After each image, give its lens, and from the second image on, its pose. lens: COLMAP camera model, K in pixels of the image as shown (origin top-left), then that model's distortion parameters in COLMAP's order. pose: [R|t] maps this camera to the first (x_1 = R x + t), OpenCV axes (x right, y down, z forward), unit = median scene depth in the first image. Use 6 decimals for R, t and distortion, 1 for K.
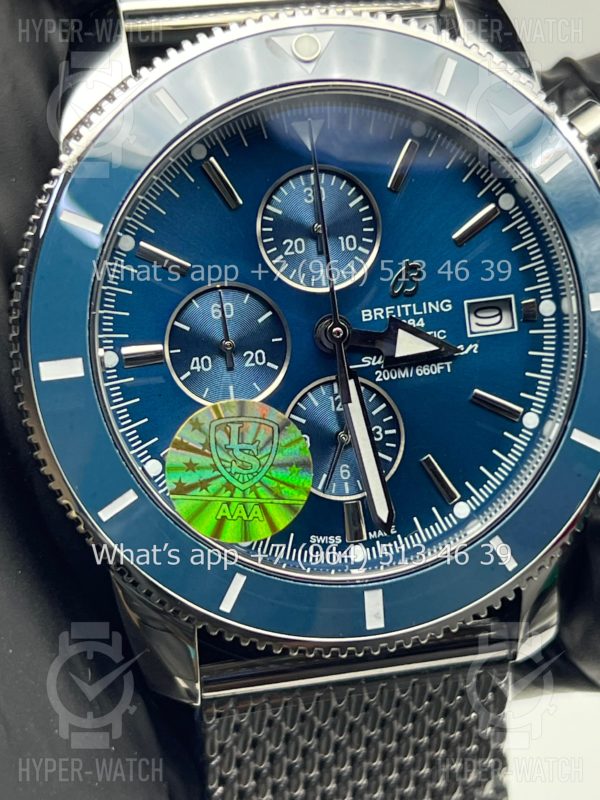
lens RADIAL K [[1932.6, 0, 290.8], [0, 1932.6, 397.8], [0, 0, 1]] dist [0.187648, 0.000000]
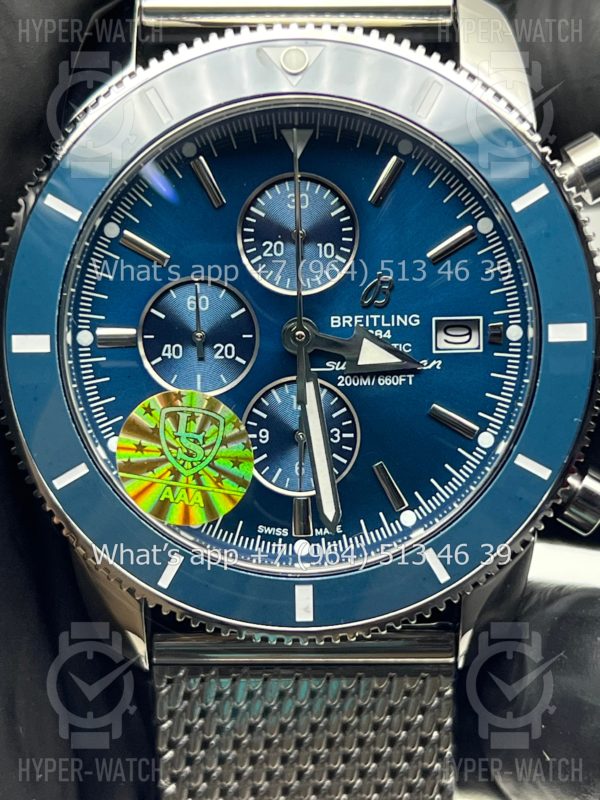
lens RADIAL K [[1932.6, 0, 308.1], [0, 1932.6, 406.9], [0, 0, 1]] dist [0.187648, 0.000000]
pose [[0.981257, 0.113020, -0.156080, 0.192333], [-0.107412, 0.993243, 0.043940, -0.041345], [0.159992, -0.026352, 0.986767, -0.028309]]
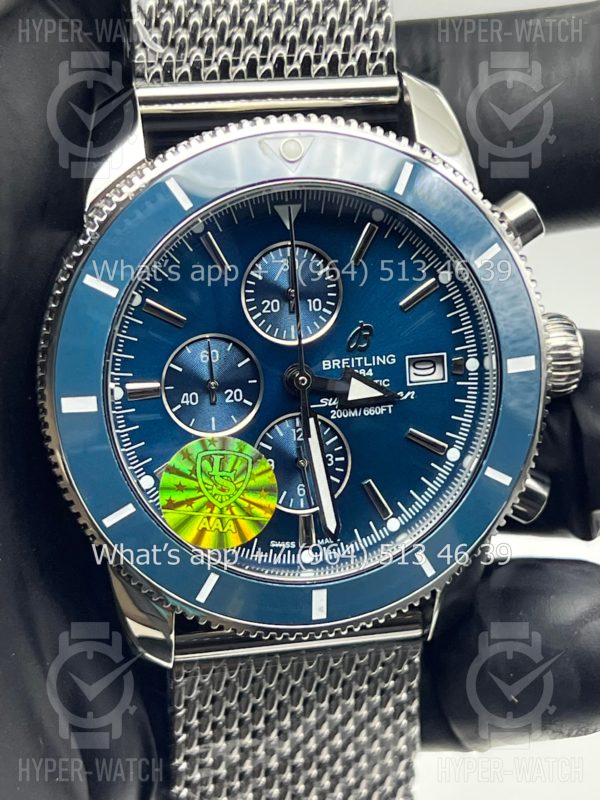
lens RADIAL K [[1932.6, 0, 301.8], [0, 1932.6, 402.3], [0, 0, 1]] dist [0.187648, 0.000000]
pose [[0.996749, 0.052962, 0.060716, -0.049601], [-0.058301, 0.994249, 0.089834, -0.128430], [-0.055609, -0.093081, 0.994104, -0.219986]]
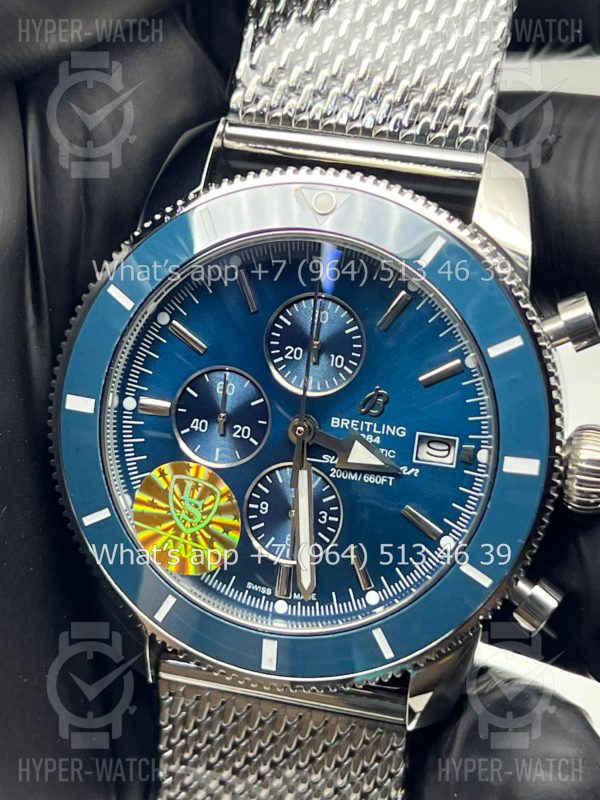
lens RADIAL K [[1932.6, 0, 301.9], [0, 1932.6, 386.0], [0, 0, 1]] dist [0.187648, 0.000000]
pose [[0.907029, 0.261847, -0.329749, 0.416732], [-0.243901, 0.965090, 0.095466, -0.176284], [0.343235, -0.006165, 0.939229, -0.152433]]
